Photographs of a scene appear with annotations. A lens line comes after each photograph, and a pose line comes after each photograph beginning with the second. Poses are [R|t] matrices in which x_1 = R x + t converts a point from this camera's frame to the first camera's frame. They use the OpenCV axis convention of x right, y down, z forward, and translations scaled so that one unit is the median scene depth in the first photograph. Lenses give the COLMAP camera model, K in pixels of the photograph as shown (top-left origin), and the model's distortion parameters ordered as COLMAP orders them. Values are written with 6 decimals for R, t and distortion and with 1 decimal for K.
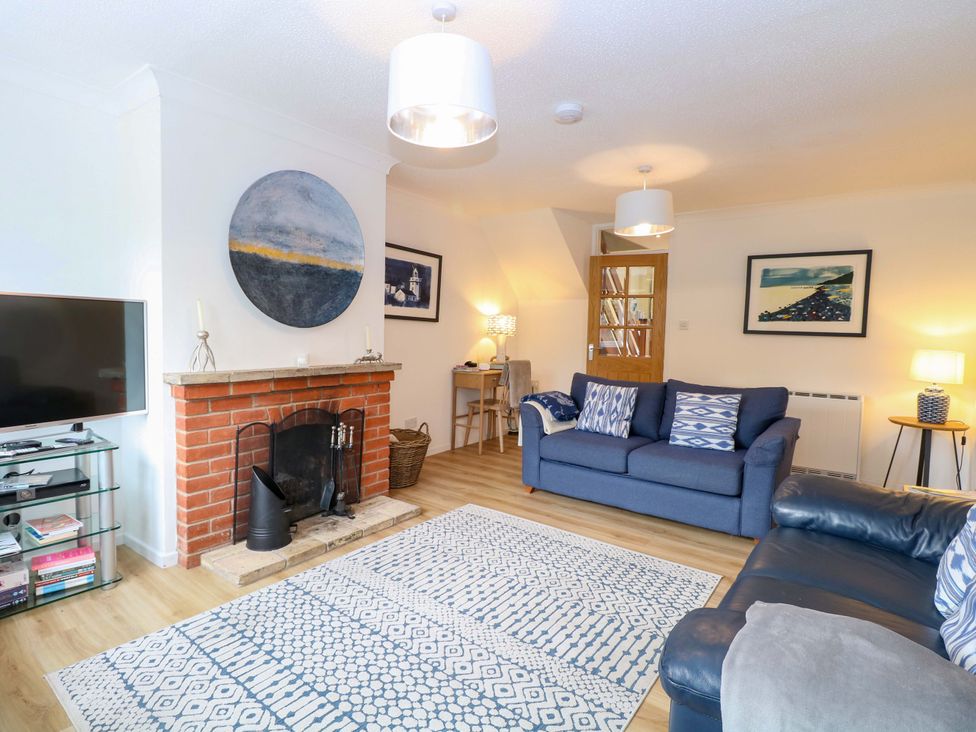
lens RADIAL K [[507.5, 0, 483.9], [0, 507.5, 359.0], [0, 0, 1]] dist [-0.000512, -0.014486]
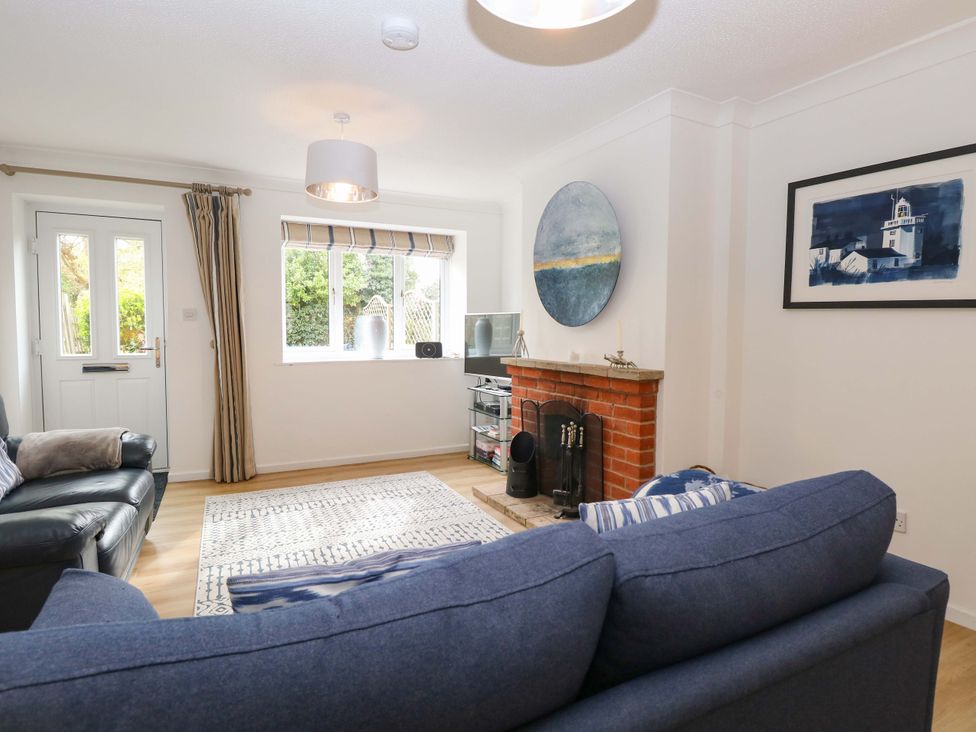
lens RADIAL K [[530.3, 0, 485.1], [0, 530.3, 360.0], [0, 0, 1]] dist [0.000895, -0.017056]
pose [[-0.442678, 0.029648, -0.896190, 0.672032], [-0.063932, 0.995866, 0.064525, -0.047180], [0.894398, 0.085858, -0.438953, 1.213105]]
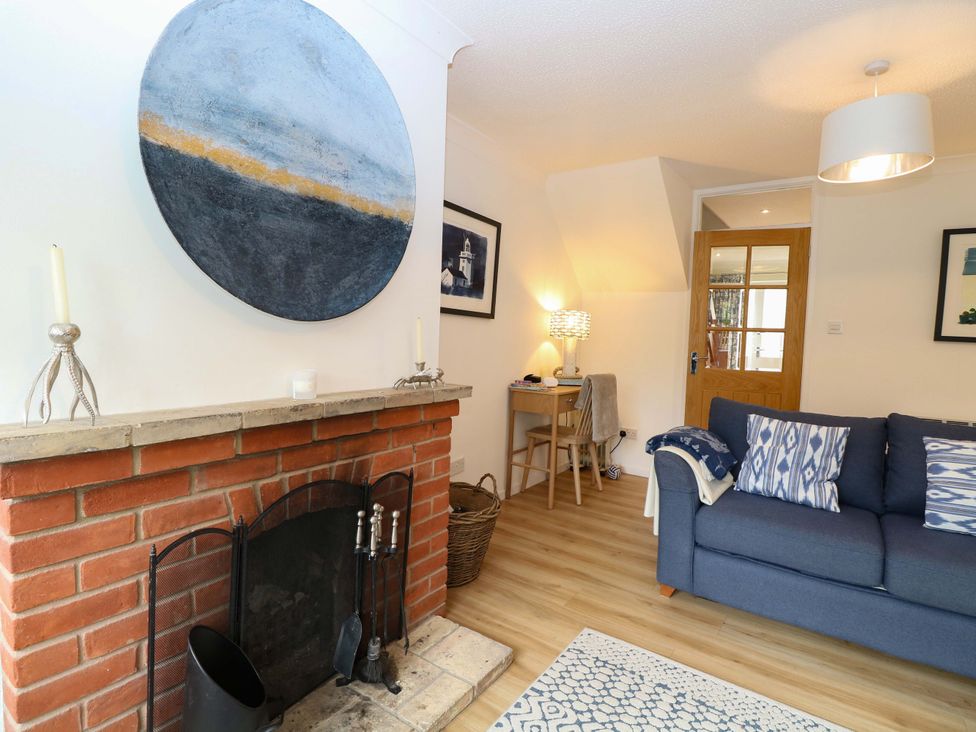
lens RADIAL K [[507.5, 0, 483.9], [0, 507.5, 359.0], [0, 0, 1]] dist [-0.000512, -0.014486]
pose [[0.999778, 0.011181, 0.017846, -0.169827], [-0.011115, 0.999931, -0.003803, -0.021730], [-0.017887, 0.003604, 0.999834, 0.447505]]
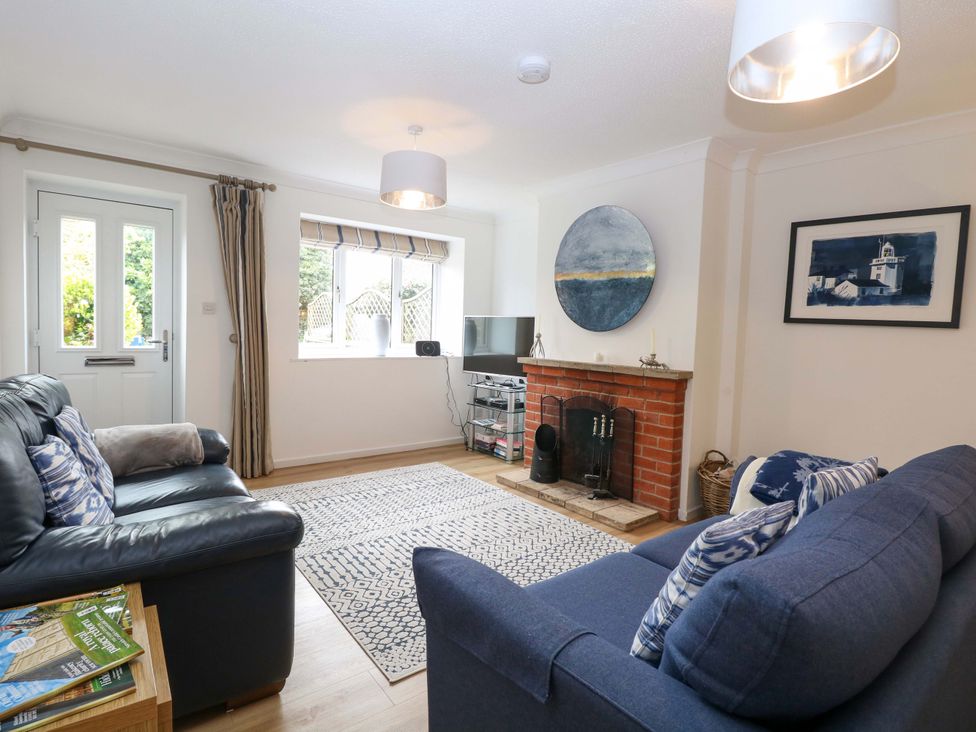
lens RADIAL K [[507.5, 0, 483.9], [0, 507.5, 359.0], [0, 0, 1]] dist [-0.000512, -0.014486]
pose [[-0.259588, 0.025506, -0.965383, 0.825548], [-0.092085, 0.994442, 0.051035, -0.029994], [0.961319, 0.102145, -0.255796, 0.958525]]
